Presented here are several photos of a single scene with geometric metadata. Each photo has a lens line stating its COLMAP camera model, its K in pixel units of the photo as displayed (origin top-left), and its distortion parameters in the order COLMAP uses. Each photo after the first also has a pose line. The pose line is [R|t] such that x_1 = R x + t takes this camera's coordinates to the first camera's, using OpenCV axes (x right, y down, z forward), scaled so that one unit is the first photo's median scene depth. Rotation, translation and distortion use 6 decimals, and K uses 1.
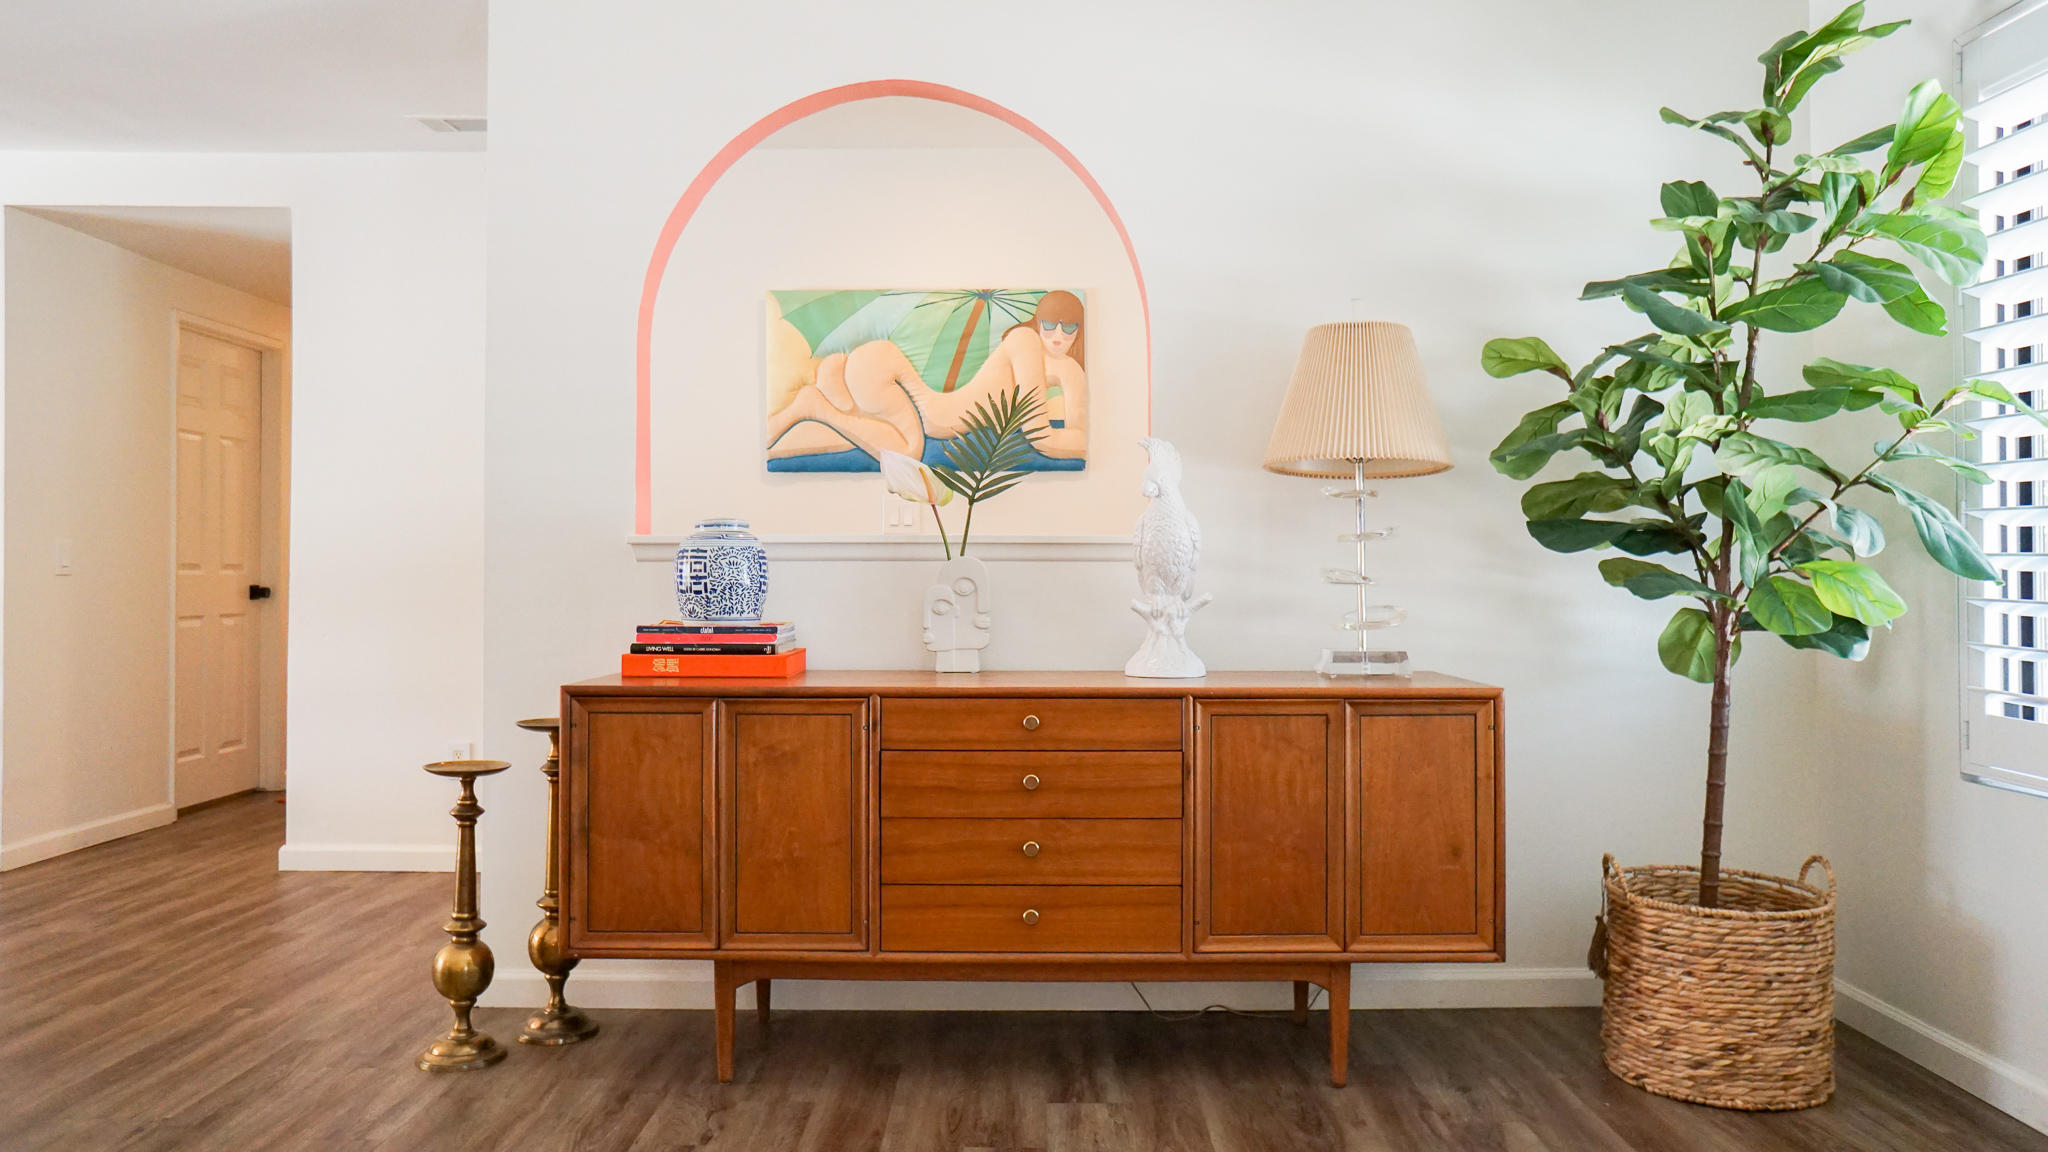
lens RADIAL K [[1403.2, 0, 1024.0], [0, 1403.2, 576.0], [0, 0, 1]] dist [-0.068199, 0.091597]
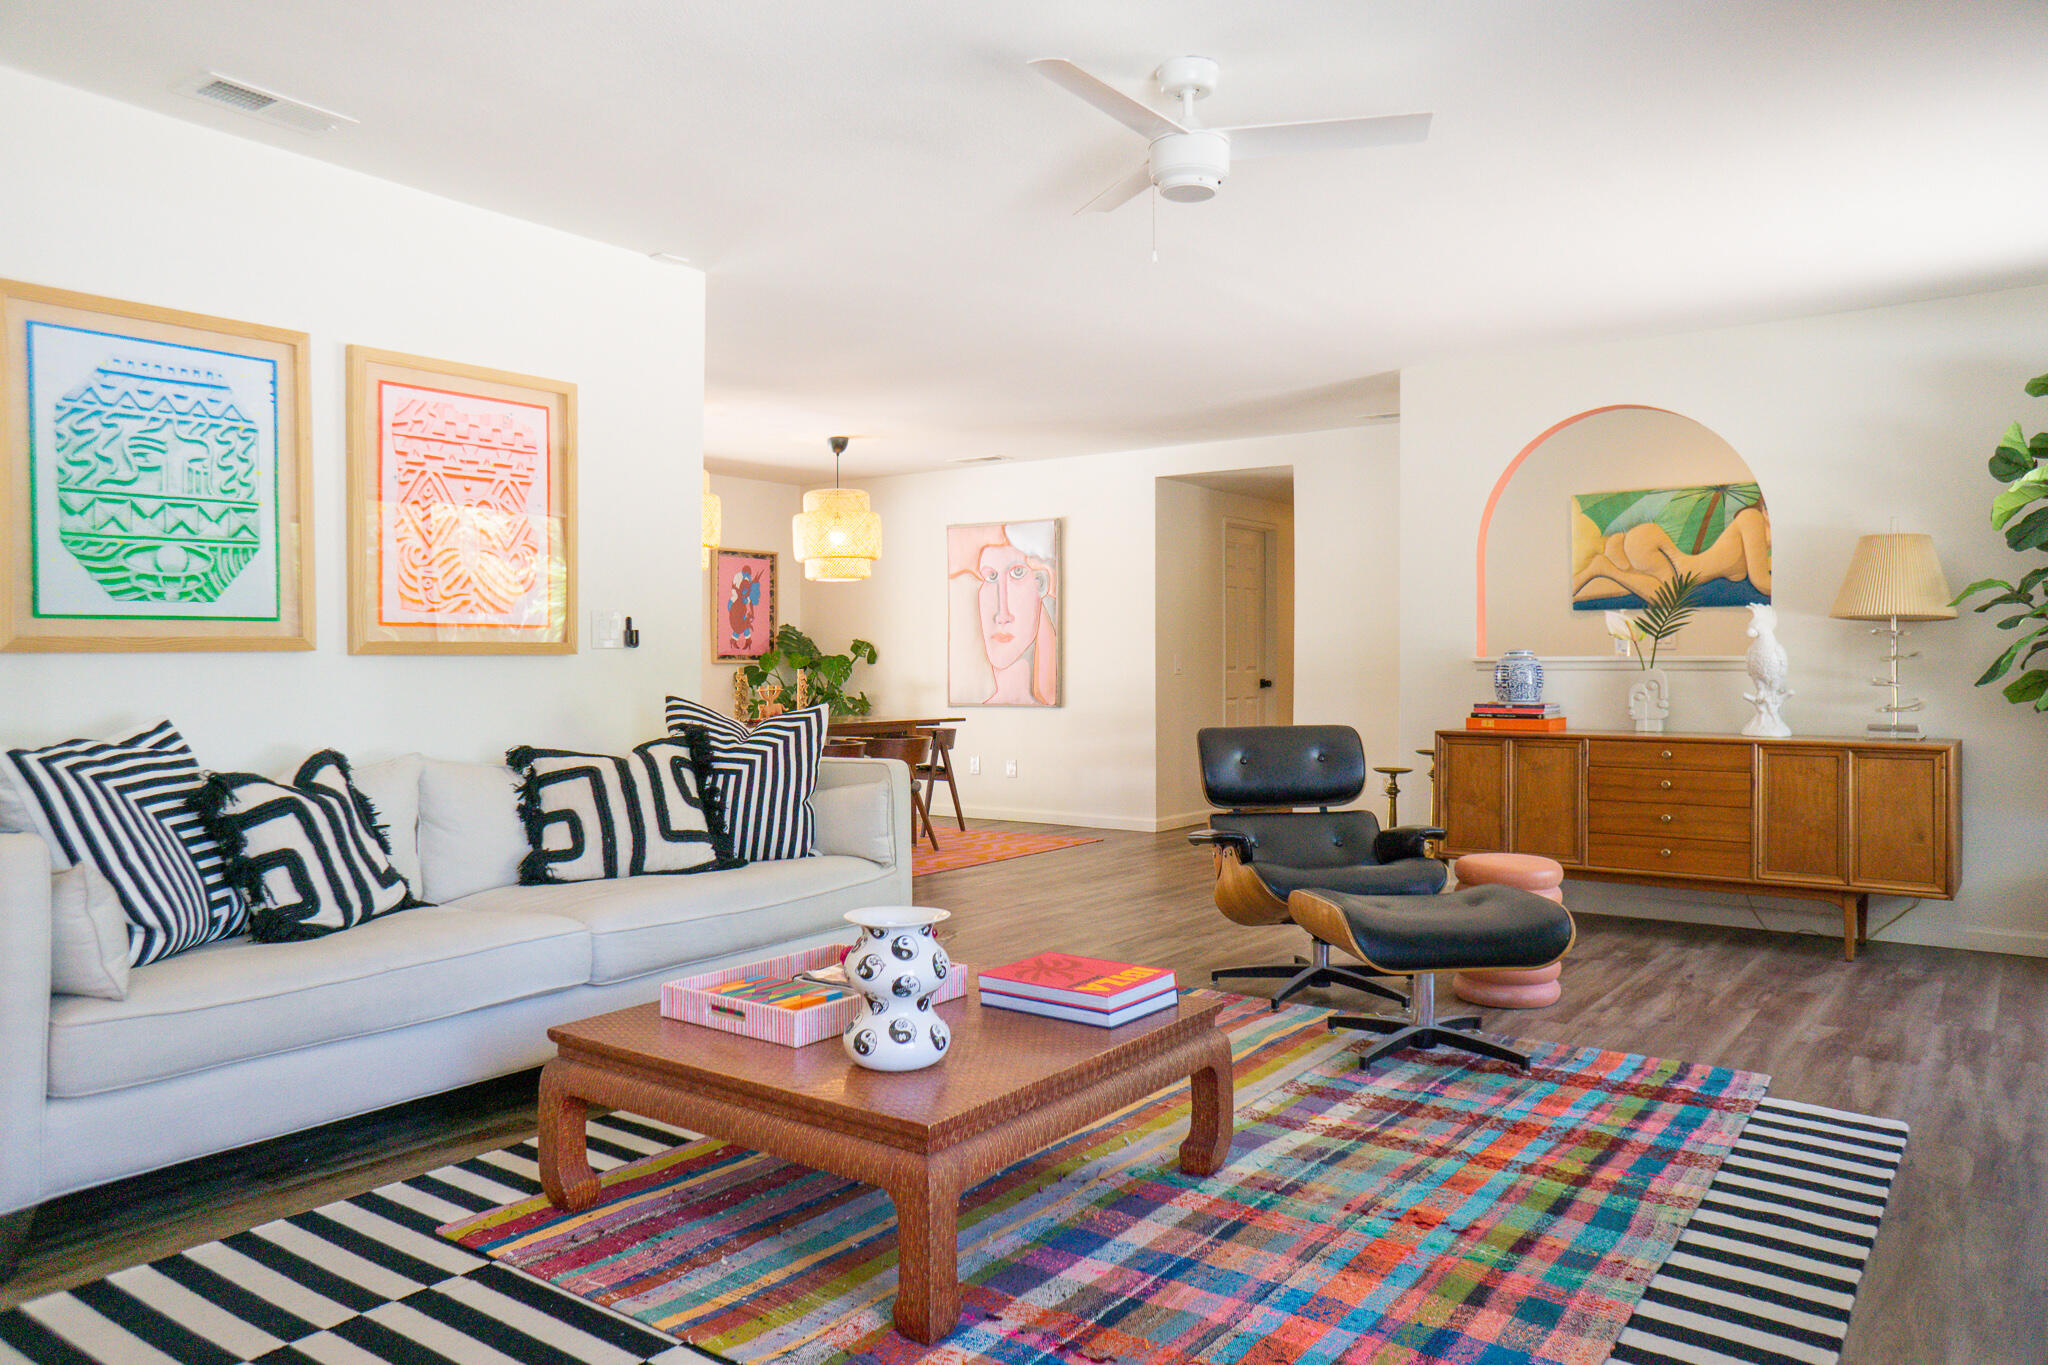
lens RADIAL K [[1397.5, 0, 1053.9], [0, 1397.5, 681.2], [0, 0, 1]] dist [-0.079005, 0.093371]
pose [[0.818625, 0.006020, -0.574296, 0.376660], [0.000720, 0.999934, 0.011508, -0.020115], [0.574327, -0.009834, 0.818567, -0.987659]]
